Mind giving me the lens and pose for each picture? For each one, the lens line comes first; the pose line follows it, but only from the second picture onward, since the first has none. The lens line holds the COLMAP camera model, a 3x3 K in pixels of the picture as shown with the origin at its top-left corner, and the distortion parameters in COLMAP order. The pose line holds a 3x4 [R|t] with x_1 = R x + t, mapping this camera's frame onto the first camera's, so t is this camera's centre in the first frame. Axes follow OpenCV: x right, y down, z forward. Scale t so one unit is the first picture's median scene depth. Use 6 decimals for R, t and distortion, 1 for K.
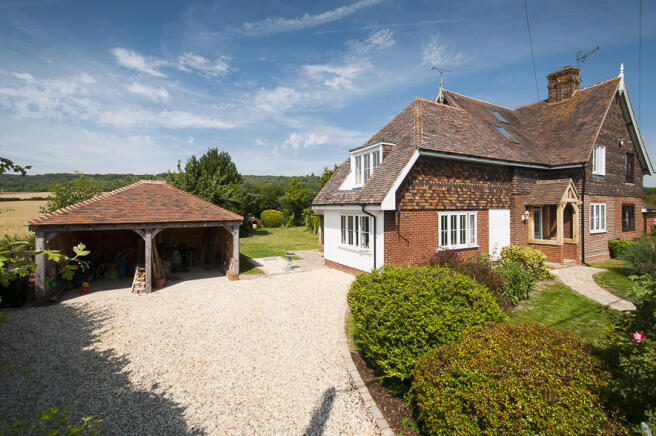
lens RADIAL K [[296.5, 0, 326.1], [0, 296.5, 214.2], [0, 0, 1]] dist [0.002182, 0.000480]
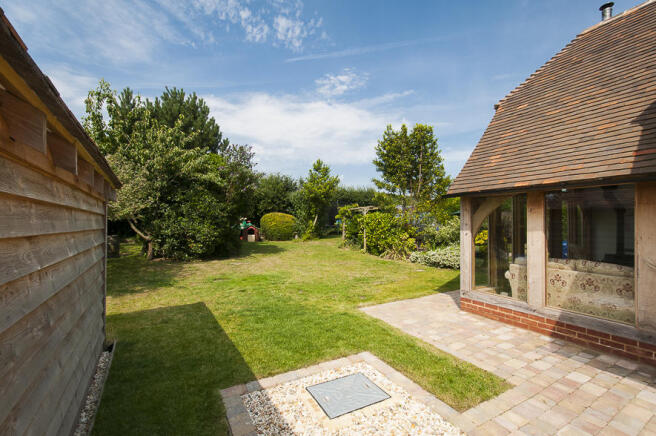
lens RADIAL K [[296.5, 0, 327.1], [0, 296.5, 222.9], [0, 0, 1]] dist [0.002182, 0.000480]
pose [[0.999641, -0.000044, 0.026804, -0.101188], [0.000555, 0.999818, -0.019055, 0.020973], [-0.026798, 0.019063, 0.999459, 0.382056]]
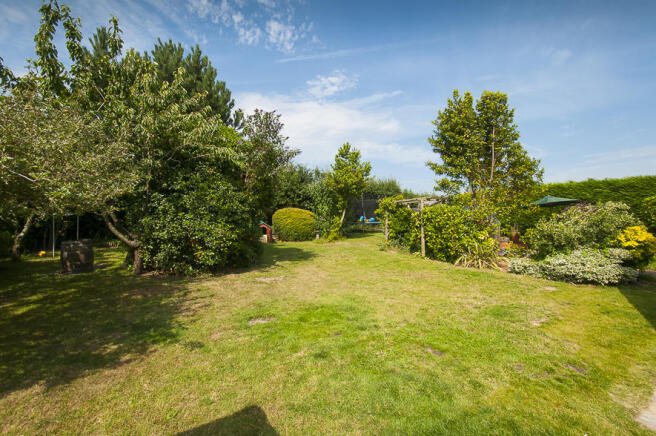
lens RADIAL K [[296.5, 0, 330.3], [0, 296.5, 216.5], [0, 0, 1]] dist [0.002182, 0.000480]
pose [[0.998223, -0.010672, 0.058620, -0.158275], [0.012485, 0.999452, -0.030655, 0.019304], [-0.058261, 0.031332, 0.997810, 0.488833]]
